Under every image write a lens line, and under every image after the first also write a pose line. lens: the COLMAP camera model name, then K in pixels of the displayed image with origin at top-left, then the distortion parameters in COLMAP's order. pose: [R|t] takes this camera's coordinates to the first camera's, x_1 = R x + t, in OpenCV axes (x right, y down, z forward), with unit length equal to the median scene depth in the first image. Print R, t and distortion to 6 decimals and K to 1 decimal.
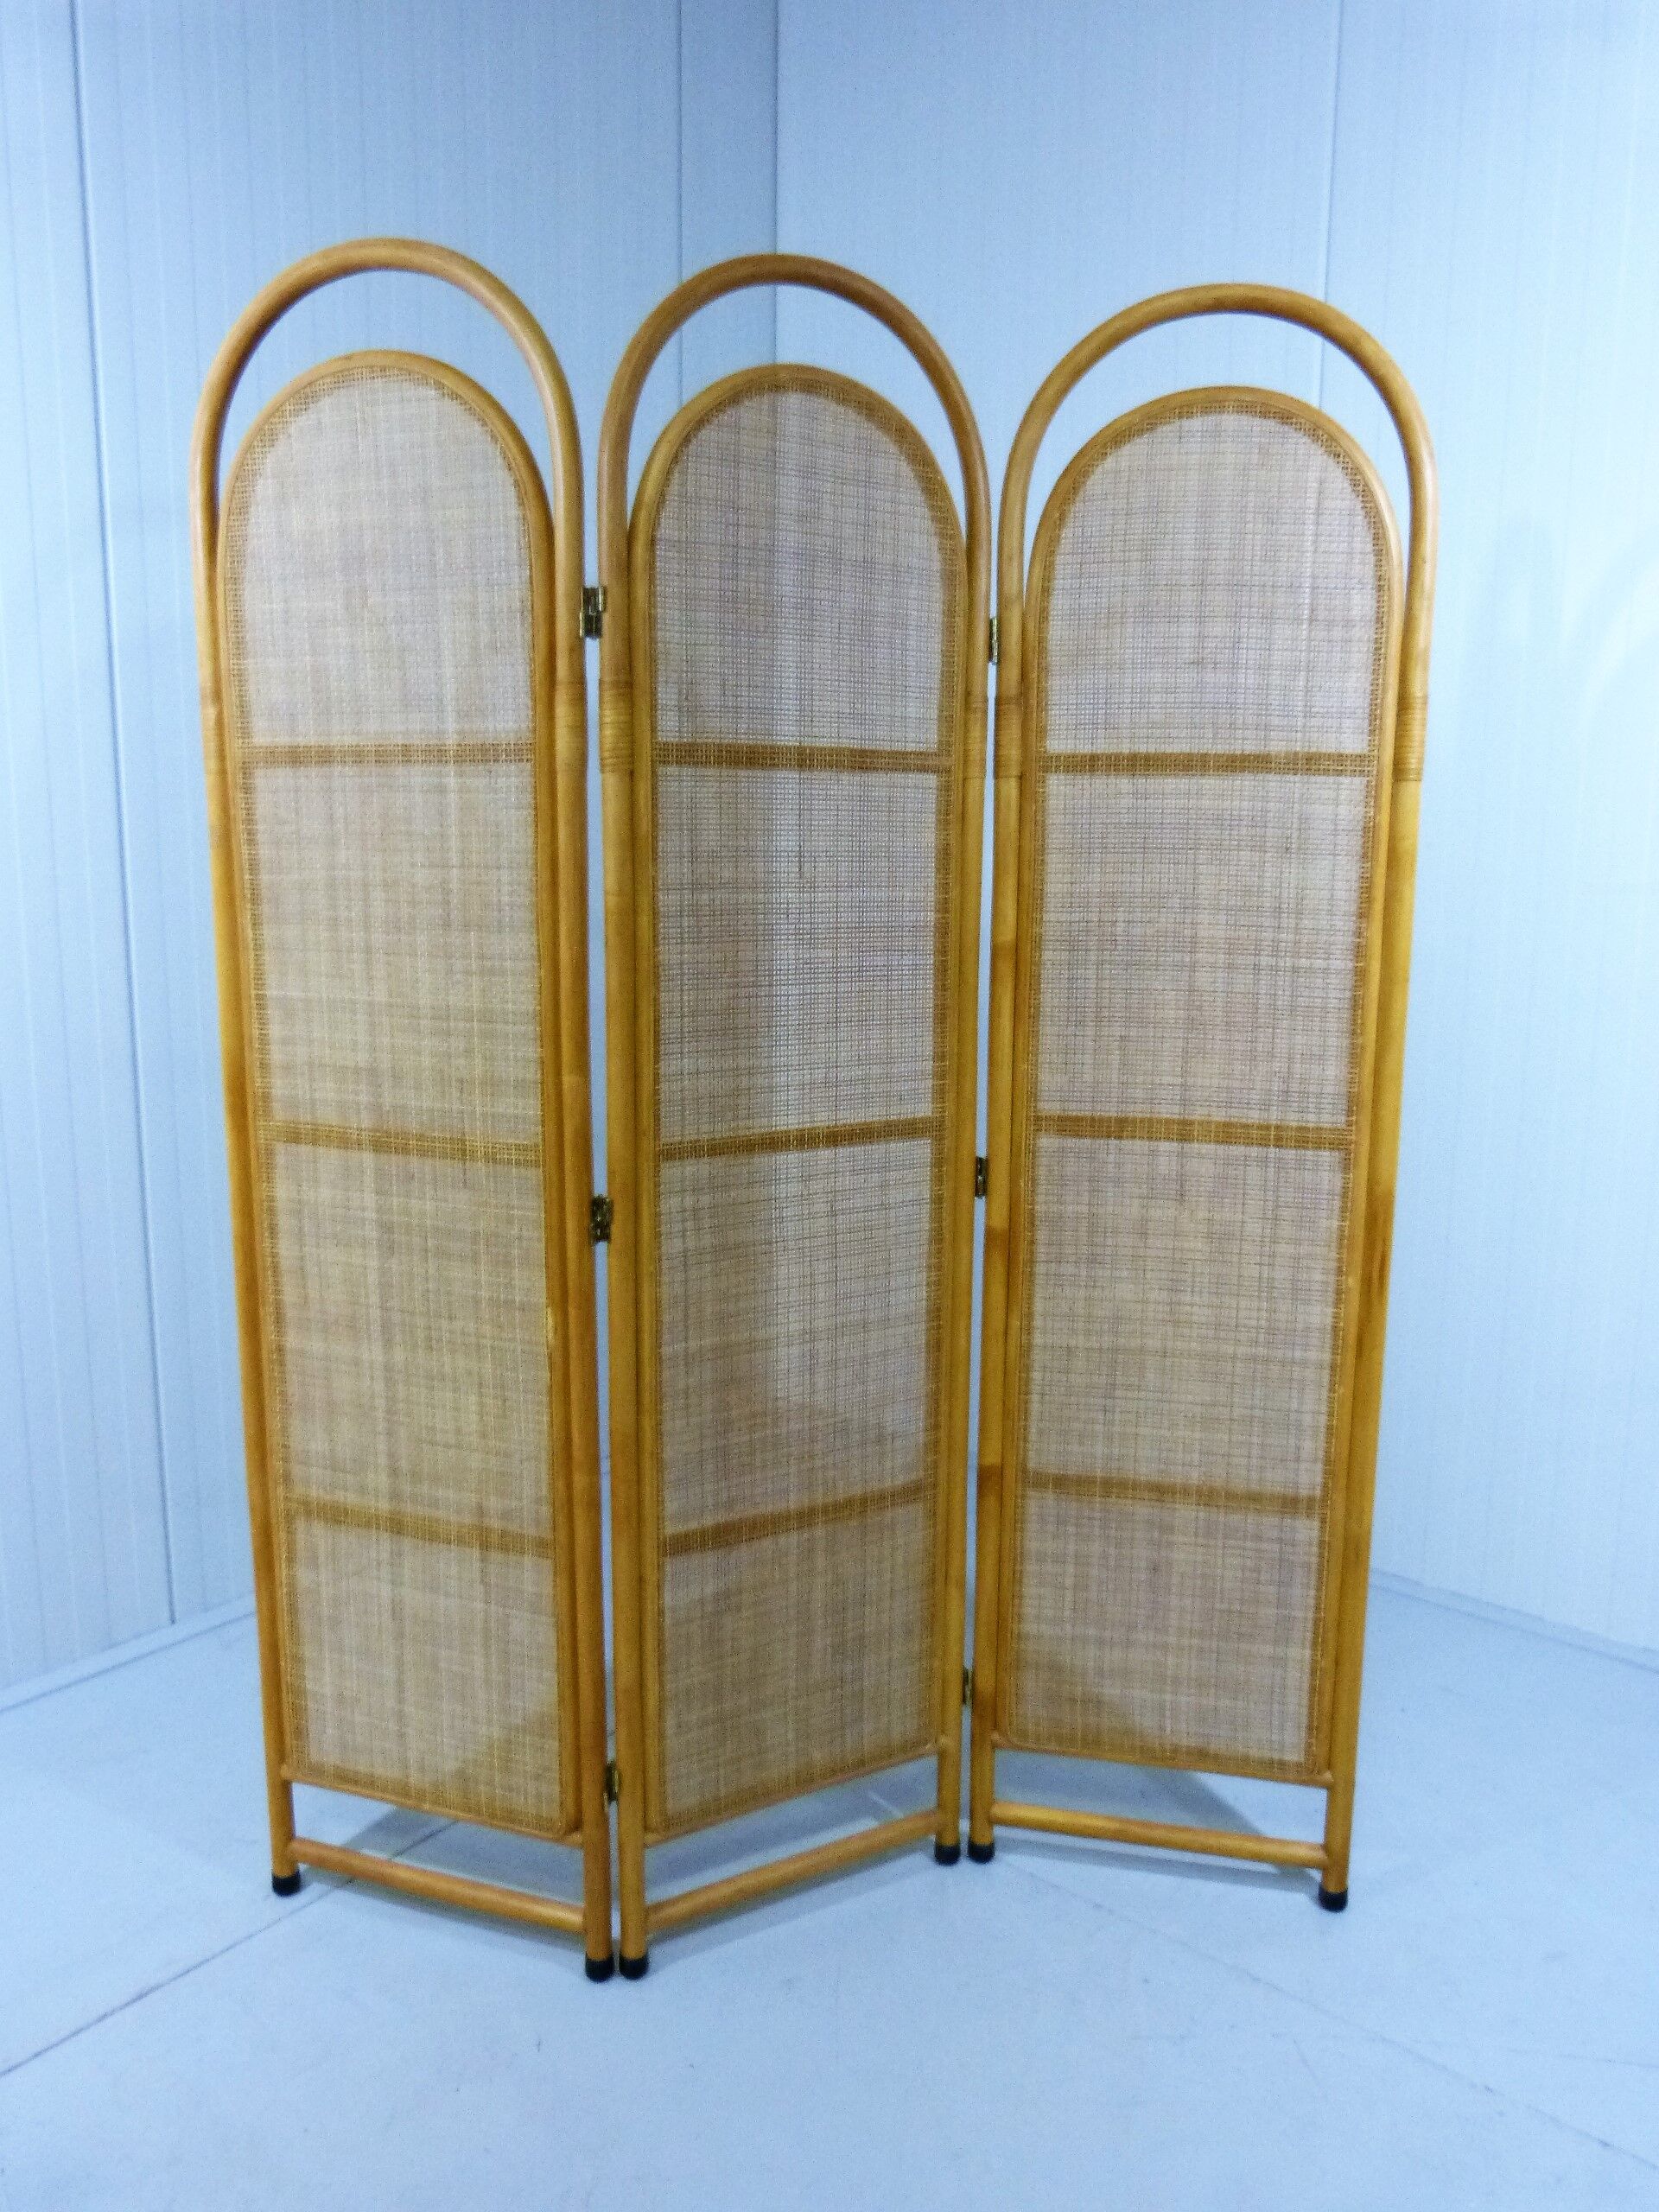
lens RADIAL K [[1654.3, 0, 829.5], [0, 1654.3, 1106.0], [0, 0, 1]] dist [-0.012236, -0.000892]
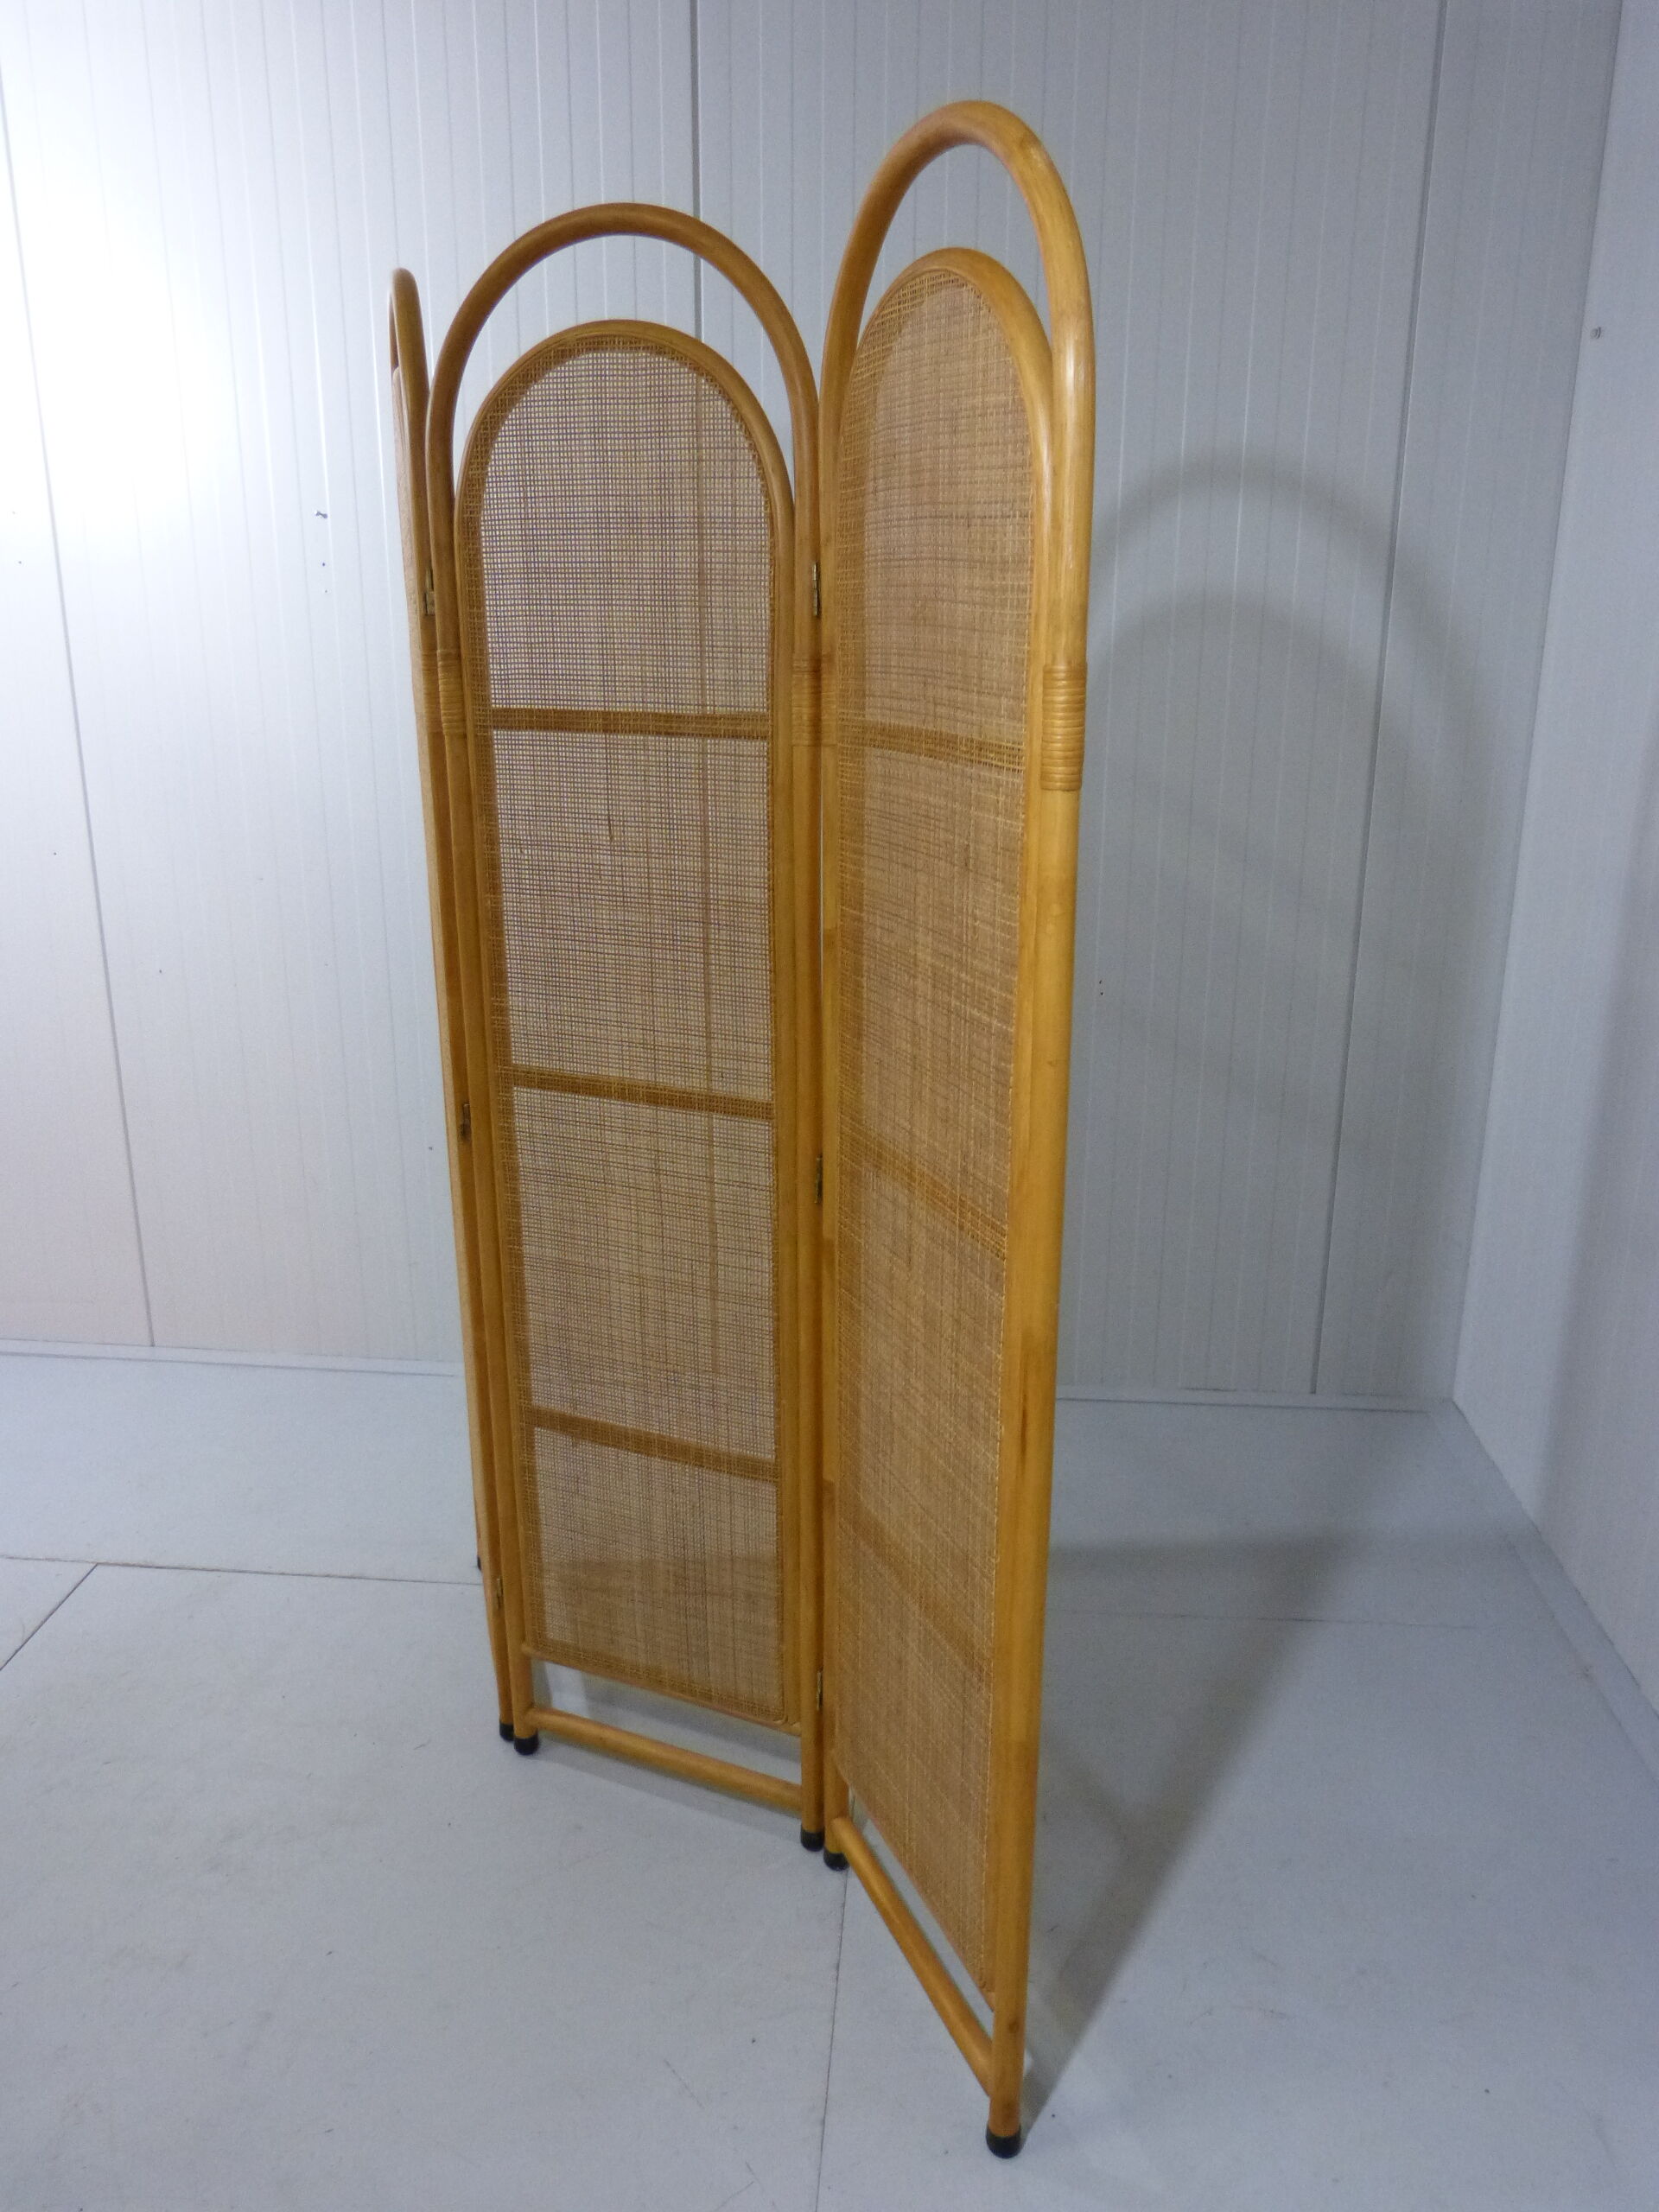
lens RADIAL K [[1654.3, 0, 829.5], [0, 1654.3, 1106.0], [0, 0, 1]] dist [-0.012236, -0.000892]
pose [[0.573066, 0.226336, -0.787634, 0.870530], [-0.133938, 0.974049, 0.182454, -0.177359], [0.808490, 0.000936, 0.588509, 0.495008]]
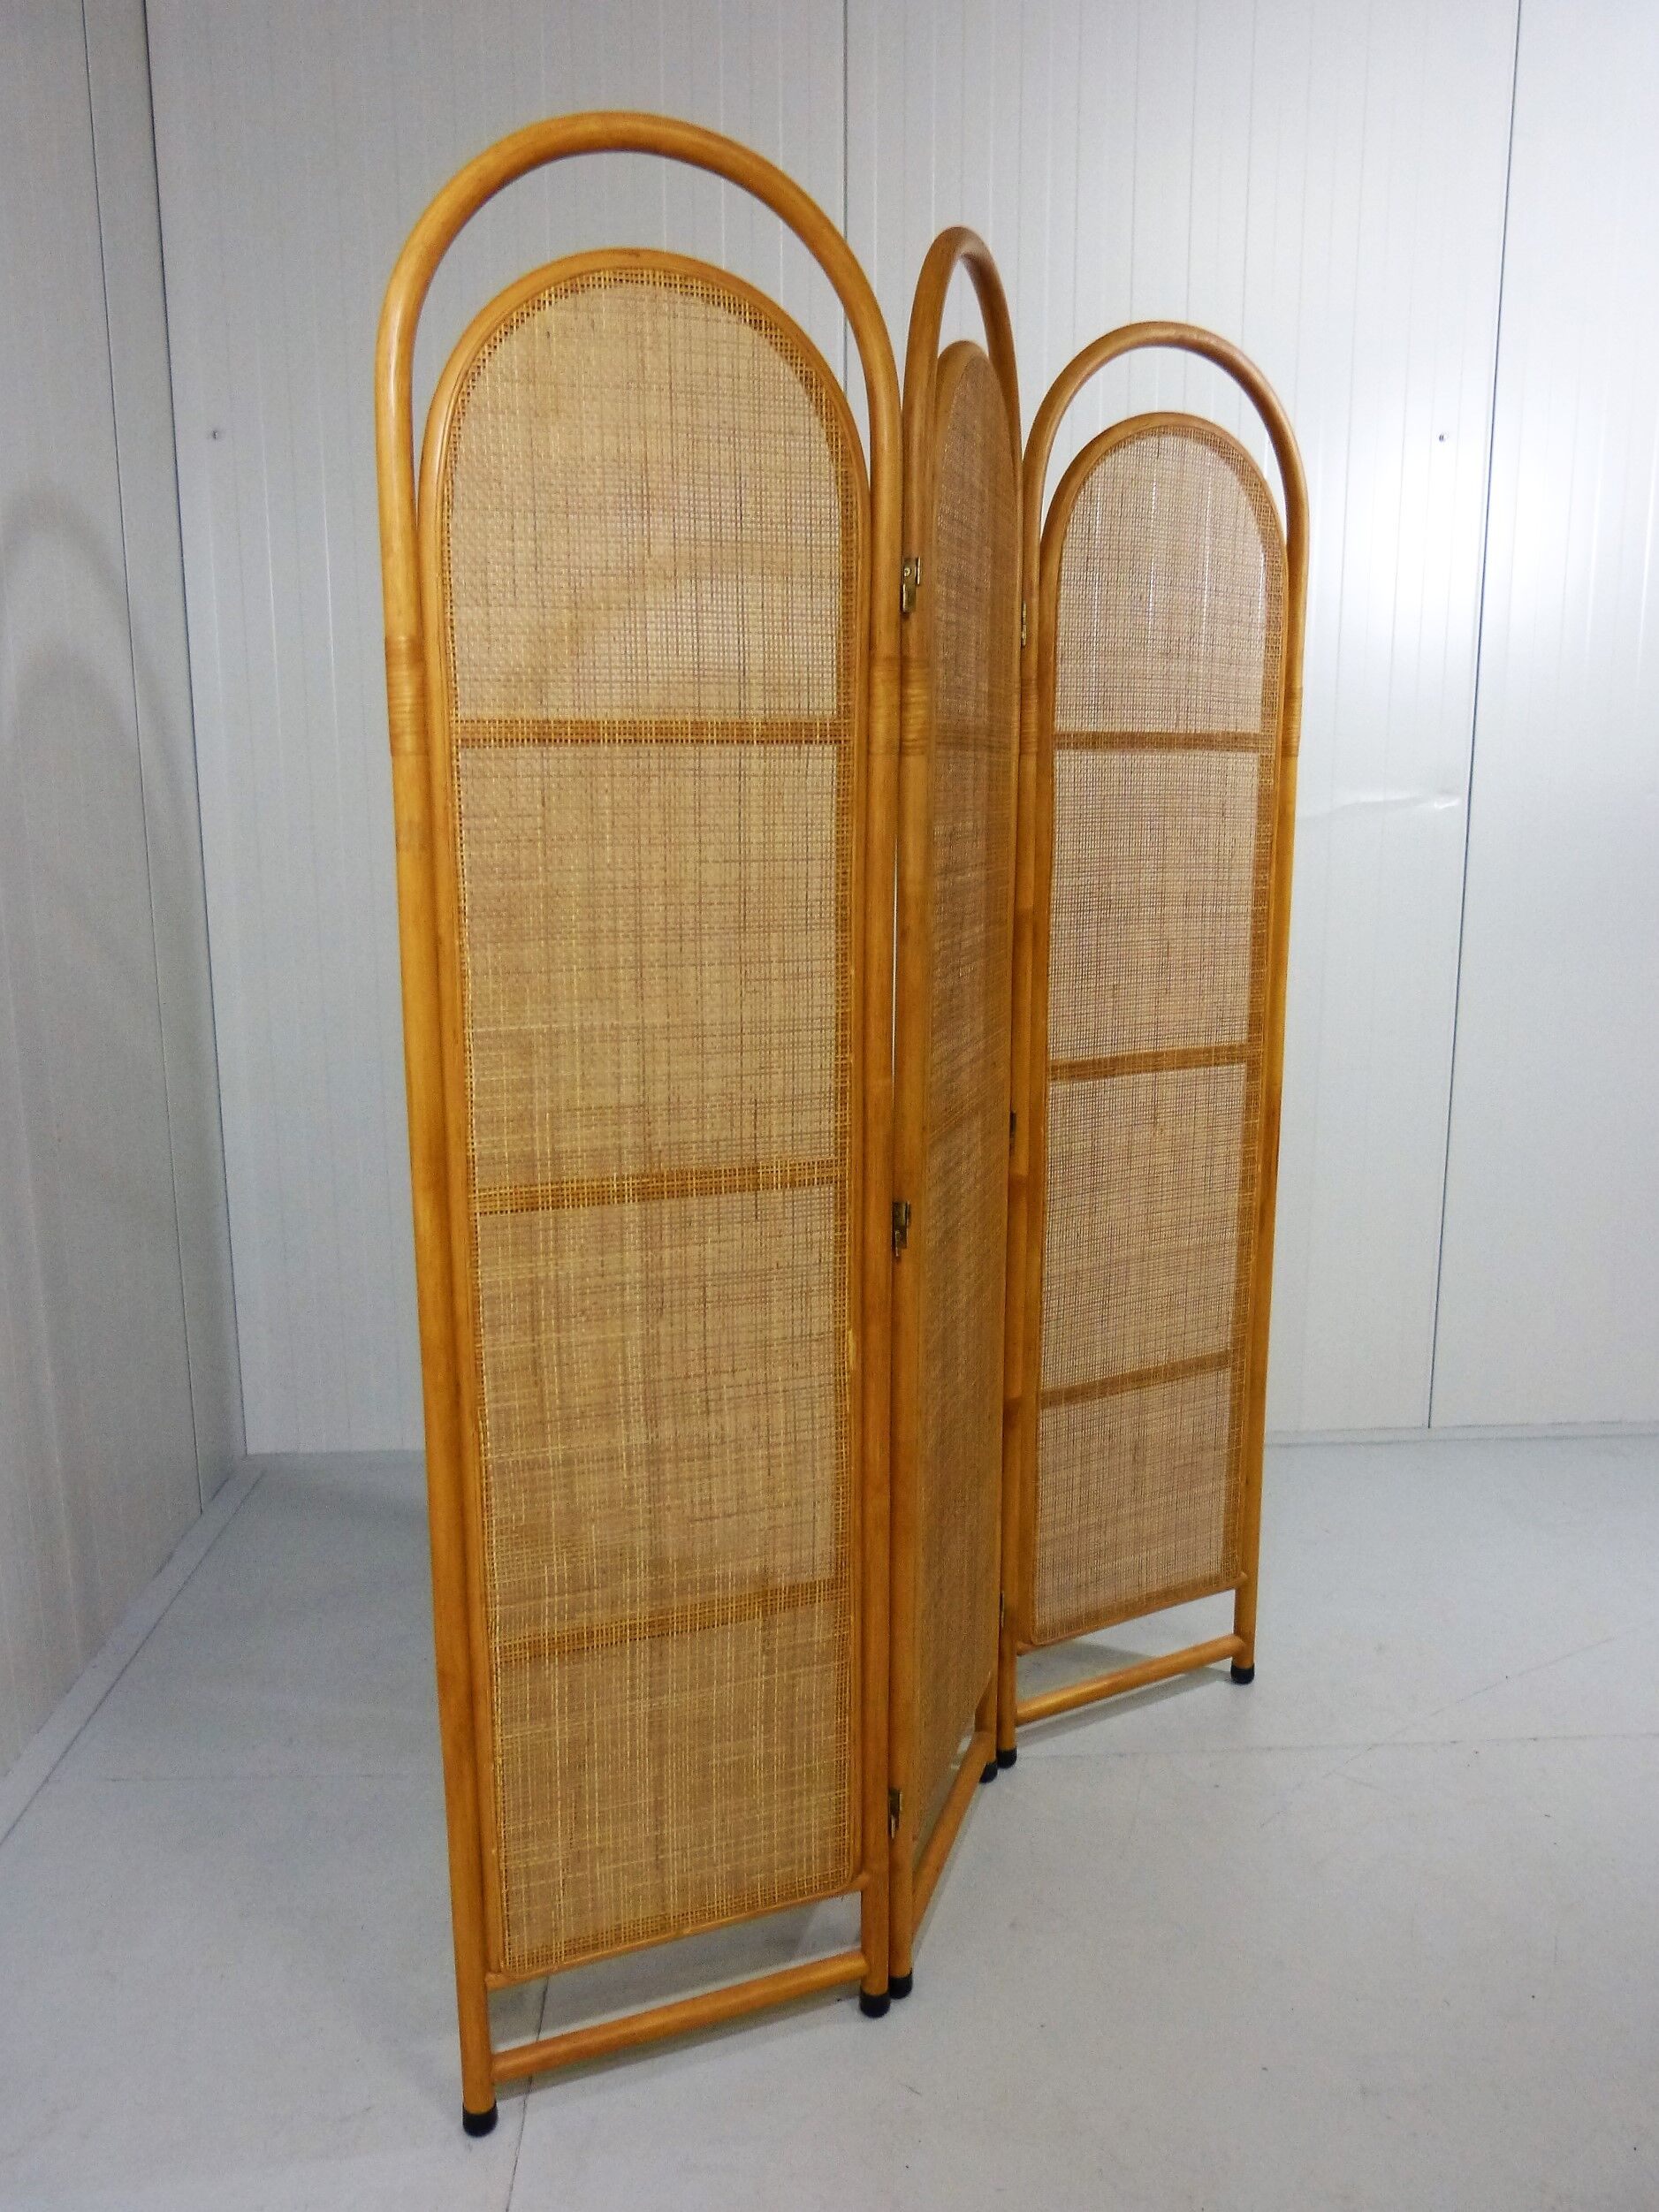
lens RADIAL K [[1706.0, 0, 829.5], [0, 1706.0, 1106.0], [0, 0, 1]] dist [-0.011880, -0.003155]
pose [[0.739586, -0.140314, 0.658274, -0.764667], [0.119925, 0.989850, 0.076252, -0.075021], [-0.662292, 0.022549, 0.748907, 0.275342]]
